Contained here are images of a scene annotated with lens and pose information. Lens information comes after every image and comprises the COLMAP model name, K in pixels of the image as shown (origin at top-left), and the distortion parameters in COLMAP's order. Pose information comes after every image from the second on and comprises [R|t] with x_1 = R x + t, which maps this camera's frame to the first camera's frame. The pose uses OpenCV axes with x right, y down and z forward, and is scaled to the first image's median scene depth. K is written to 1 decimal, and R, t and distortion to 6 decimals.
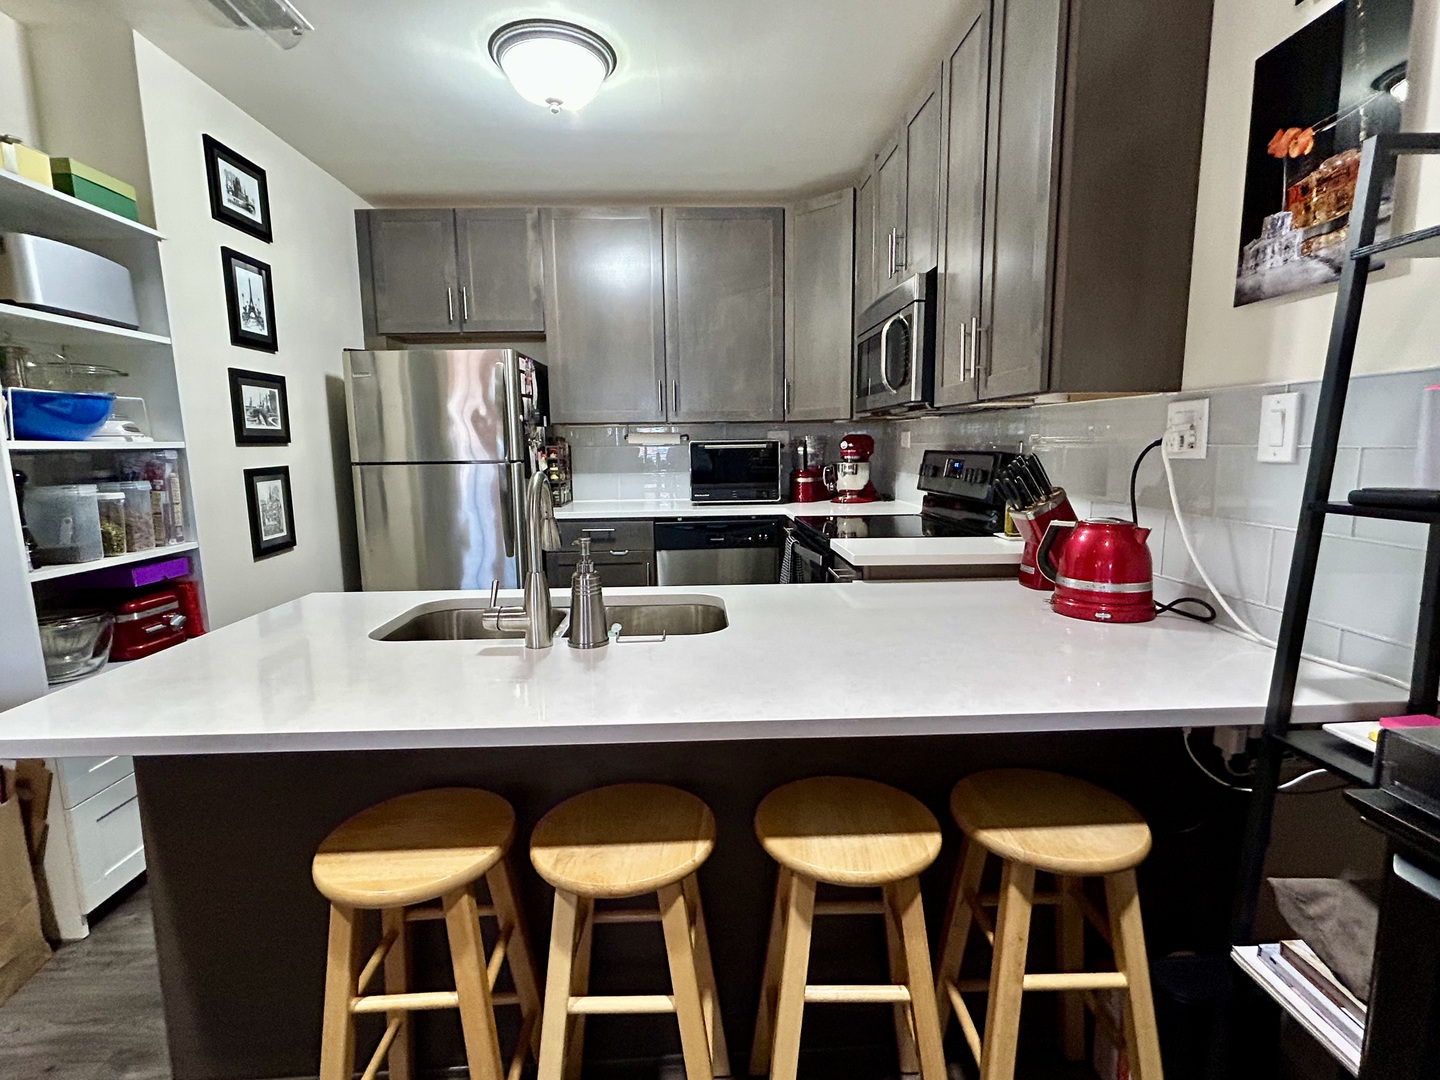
lens RADIAL K [[690.9, 0, 711.9], [0, 690.9, 542.8], [0, 0, 1]] dist [-0.002714, 0.000300]
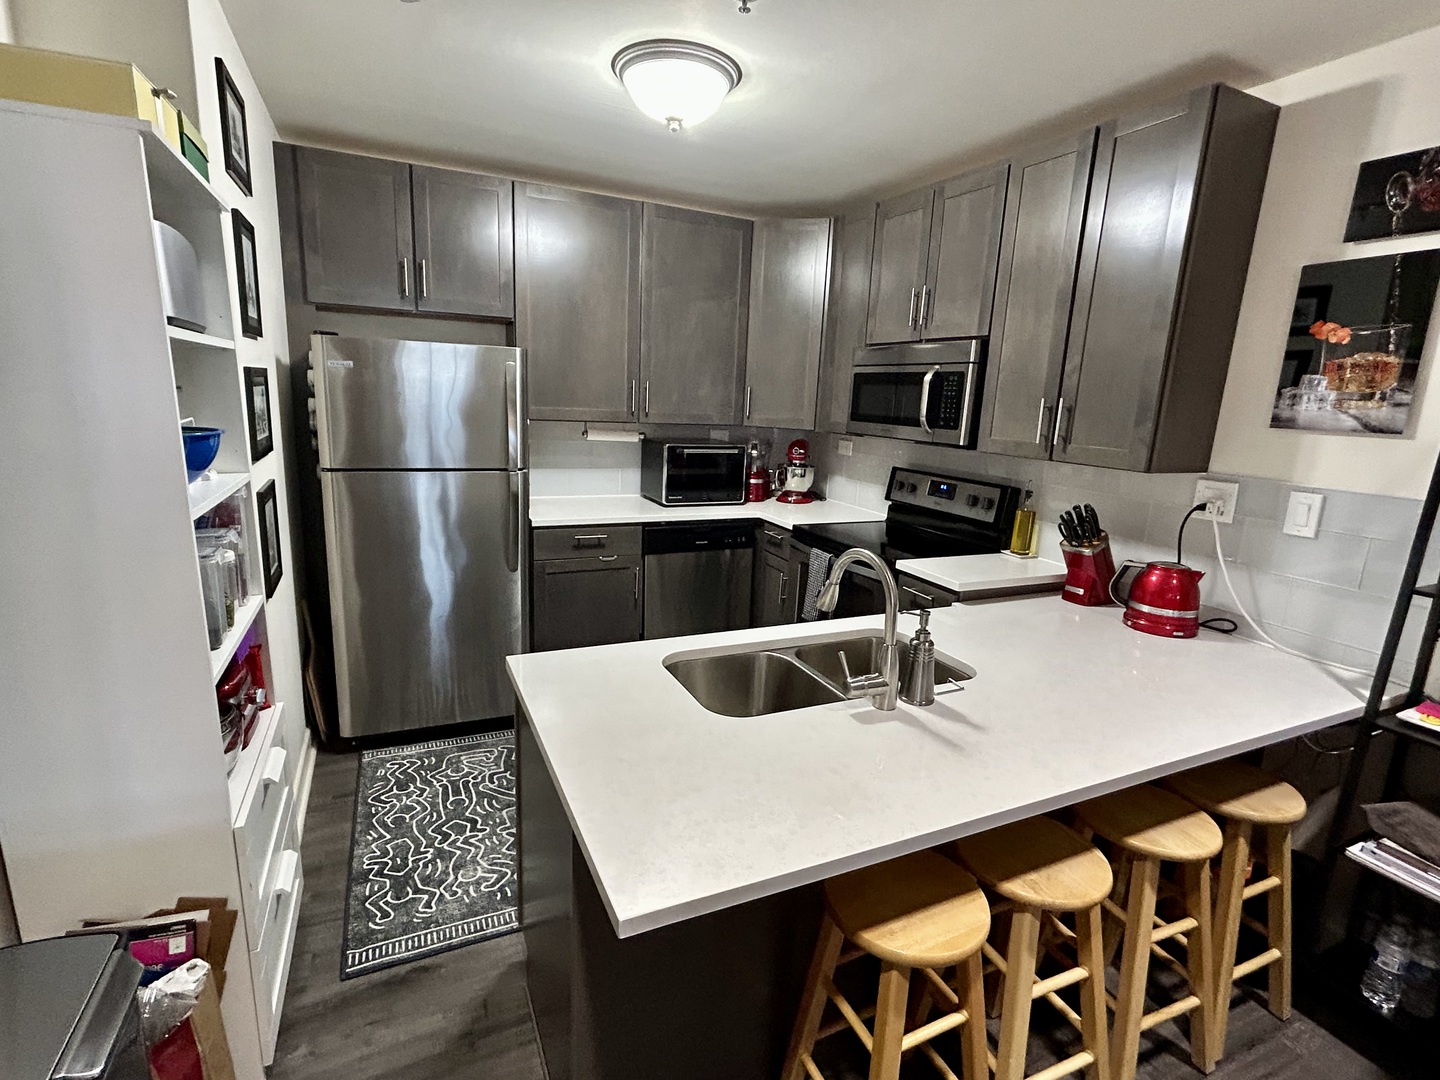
lens RADIAL K [[690.9, 0, 714.2], [0, 690.9, 543.9], [0, 0, 1]] dist [-0.002714, 0.000300]
pose [[0.919560, -0.028559, 0.391911, -0.481680], [-0.001610, 0.997073, 0.076435, -0.103594], [-0.392947, -0.070917, 0.916823, 0.043951]]
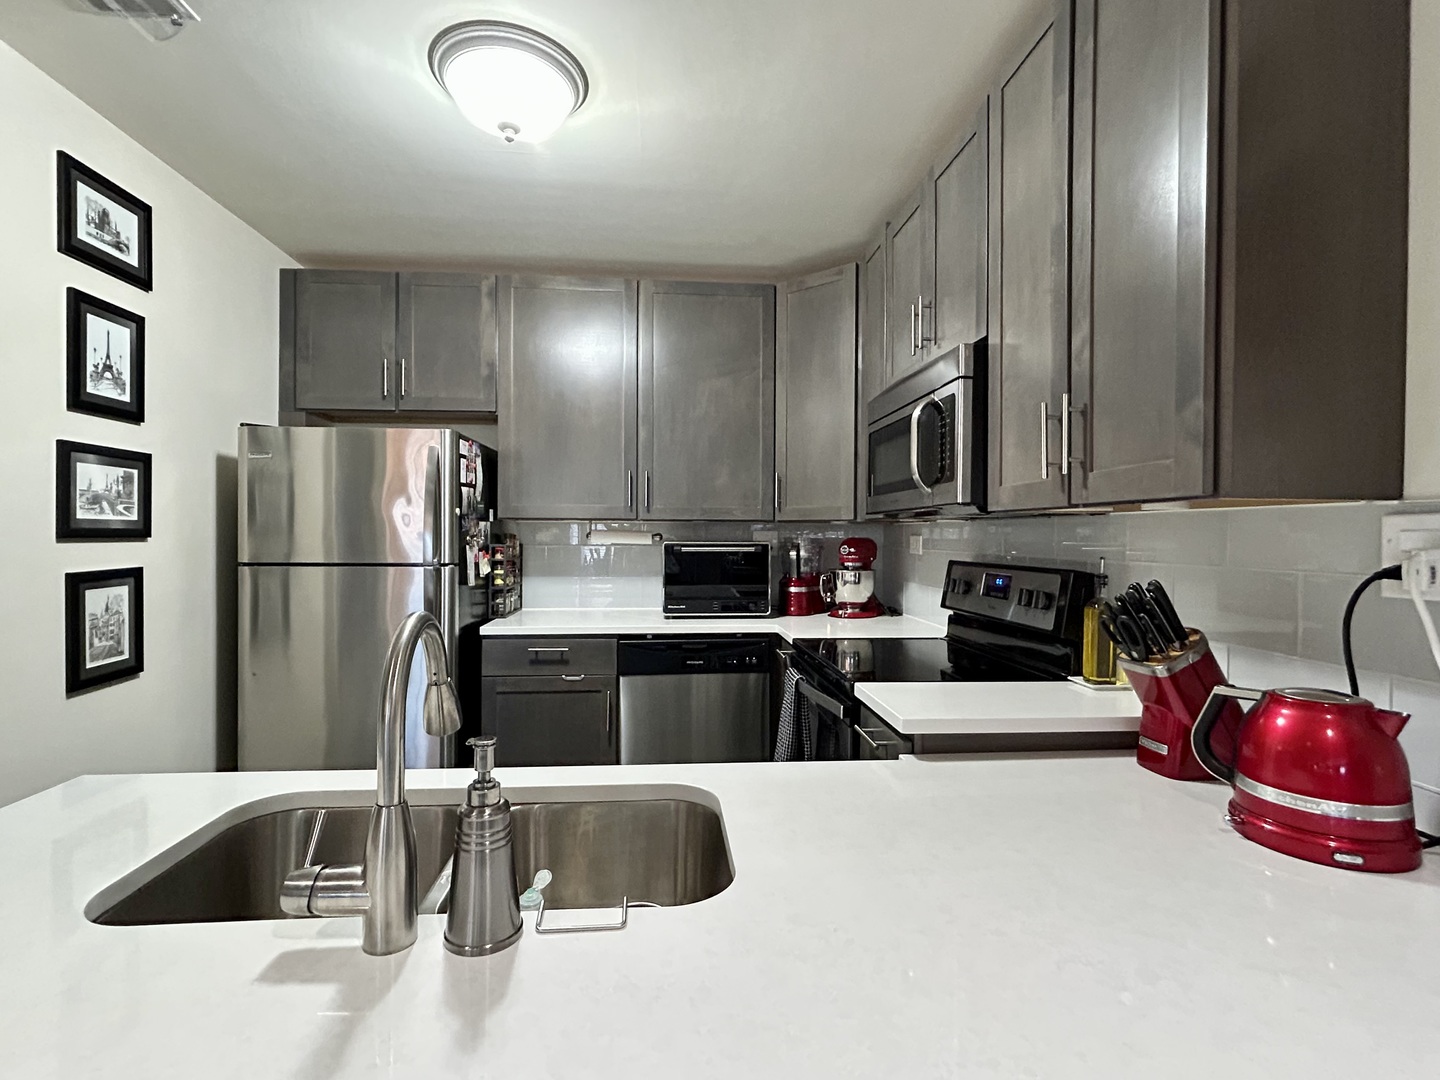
lens RADIAL K [[690.9, 0, 712.2], [0, 690.9, 543.3], [0, 0, 1]] dist [-0.002714, 0.000300]
pose [[0.998729, 0.019007, 0.046679, -0.016199], [-0.012663, 0.991087, -0.132614, -0.045858], [-0.048783, 0.131854, 0.990068, 0.213157]]
